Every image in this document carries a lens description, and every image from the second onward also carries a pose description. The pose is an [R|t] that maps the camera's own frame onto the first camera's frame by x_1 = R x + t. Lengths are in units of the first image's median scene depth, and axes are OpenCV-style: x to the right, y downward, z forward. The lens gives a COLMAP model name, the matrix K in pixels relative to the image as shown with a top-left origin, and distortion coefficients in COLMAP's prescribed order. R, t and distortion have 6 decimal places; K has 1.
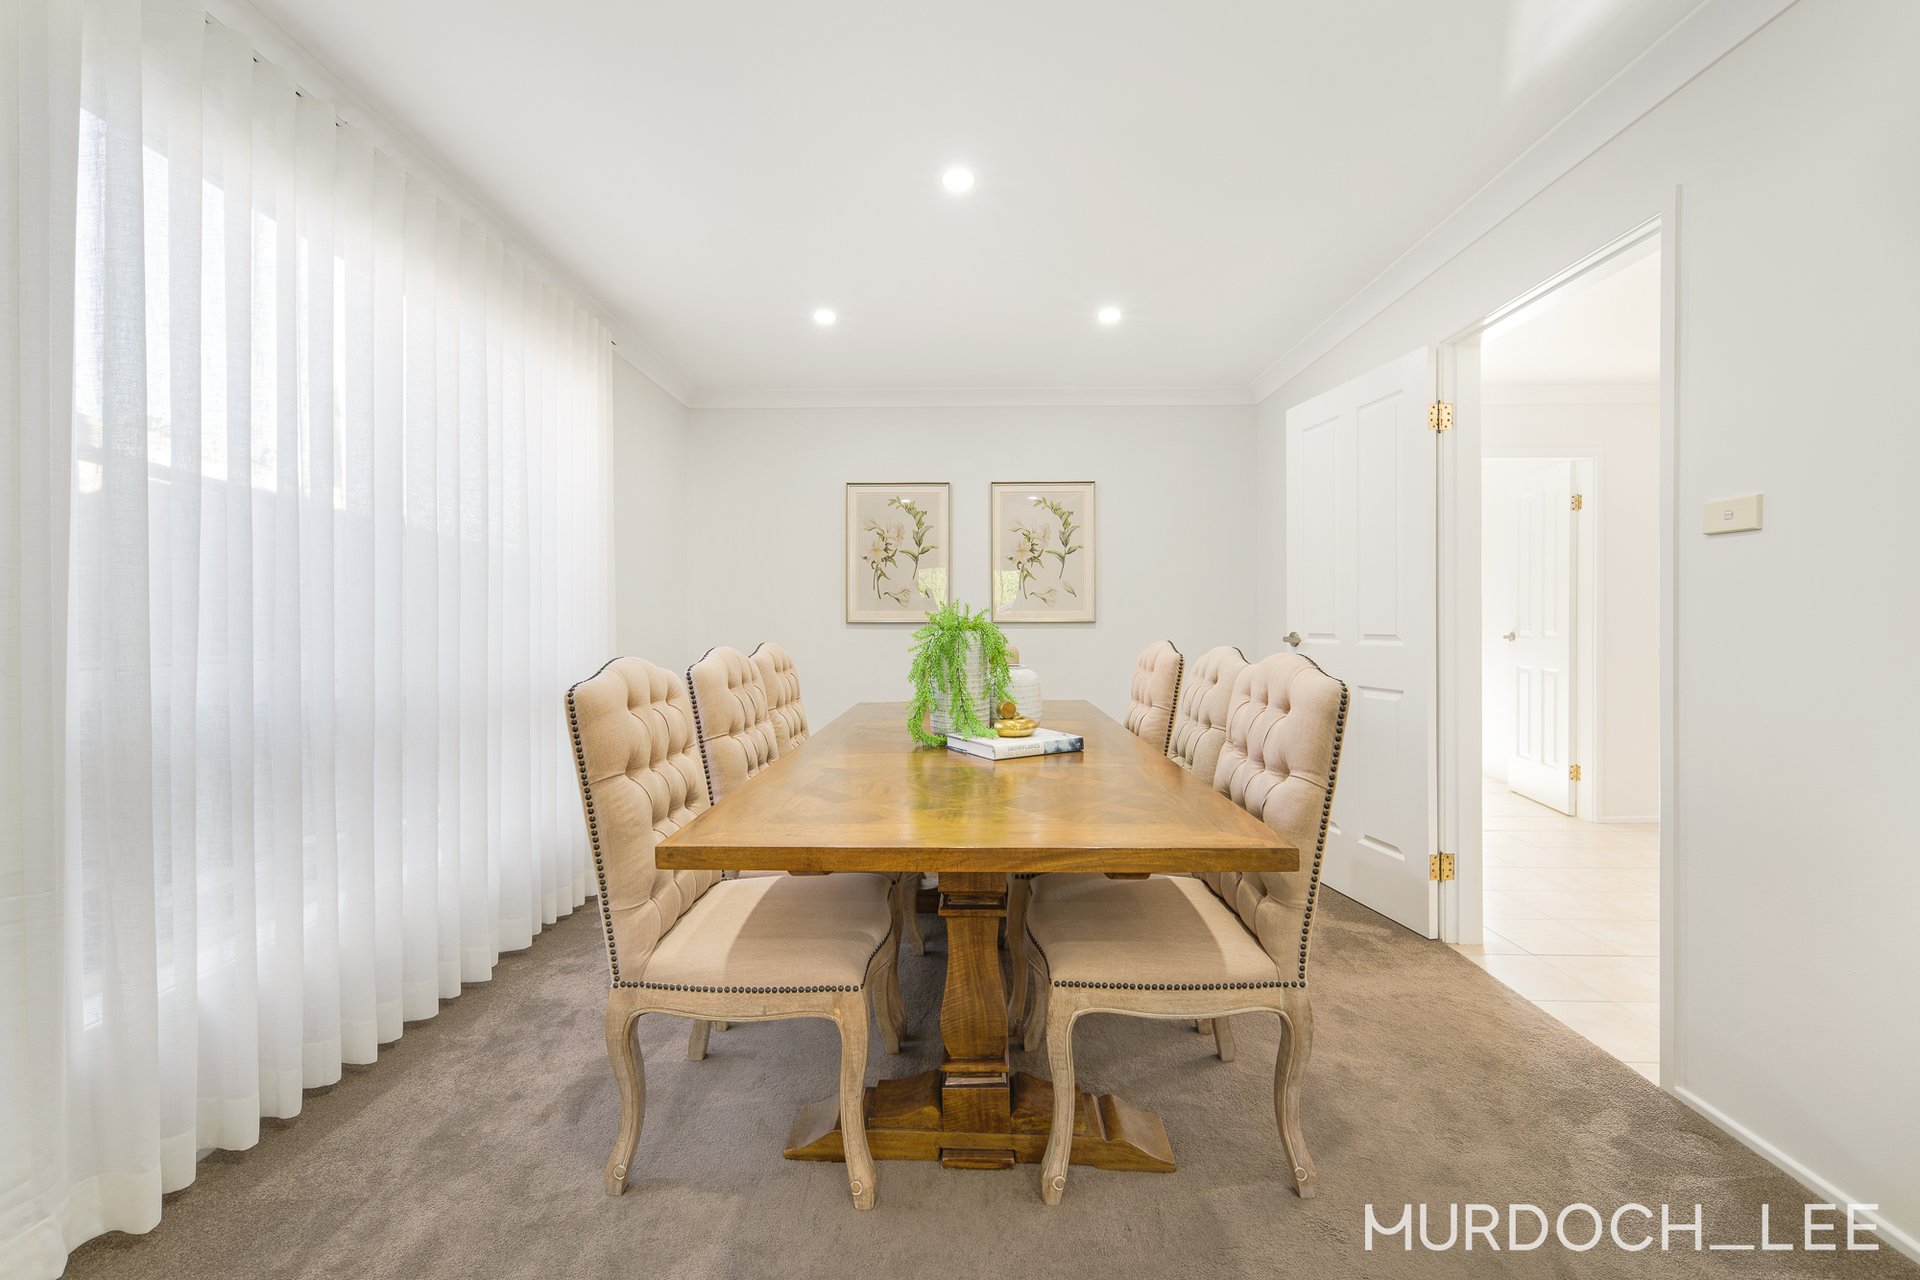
lens RADIAL K [[780.4, 0, 961.0], [0, 780.4, 623.2], [0, 0, 1]] dist [-0.000081, -0.000245]
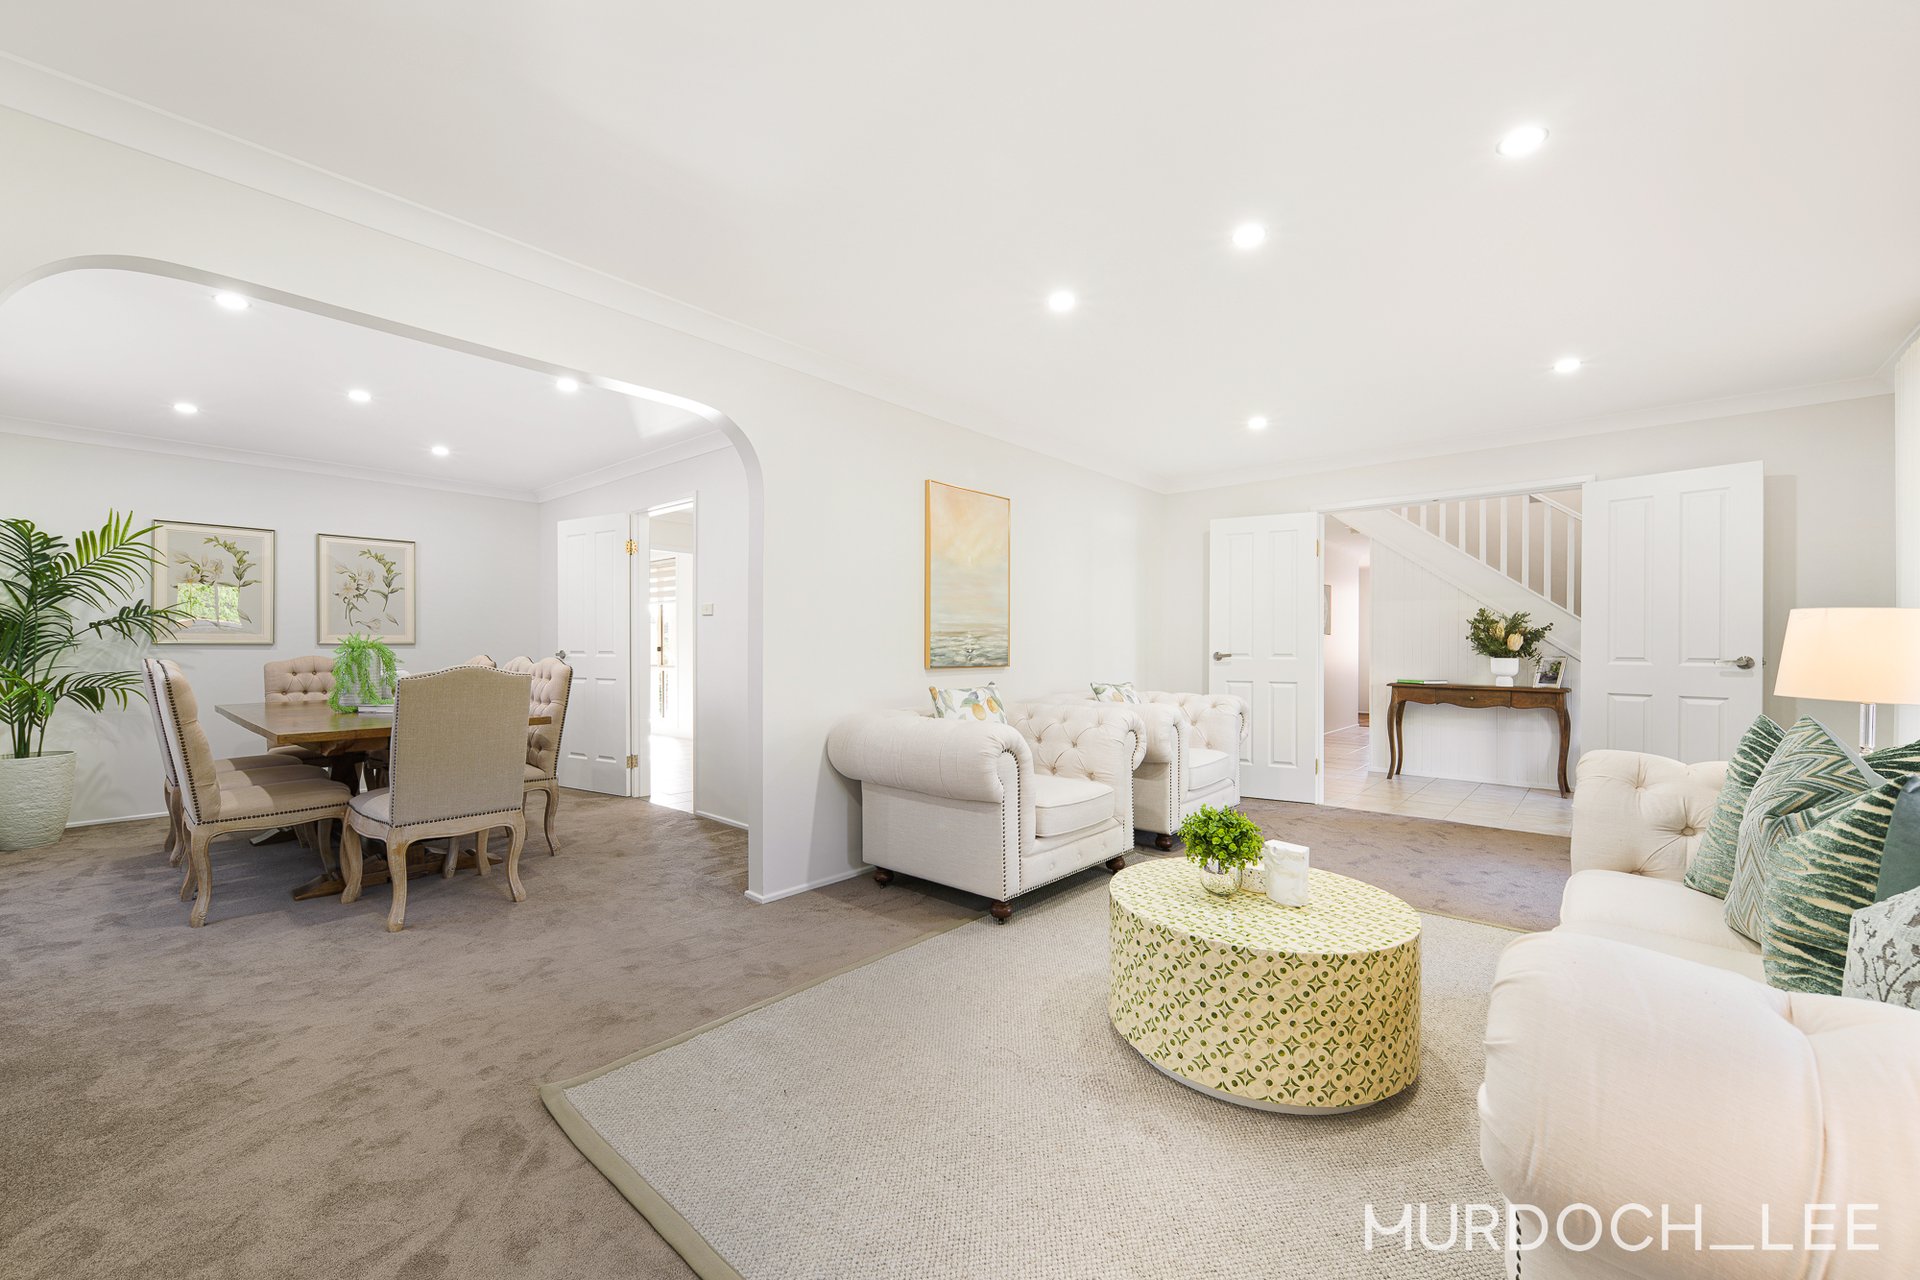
lens RADIAL K [[780.4, 0, 954.3], [0, 780.4, 639.1], [0, 0, 1]] dist [-0.000081, -0.000245]
pose [[0.659875, 0.008025, 0.751332, -0.445845], [-0.001793, 0.999957, -0.009106, 0.001819], [-0.751373, 0.004661, 0.659861, -1.189437]]
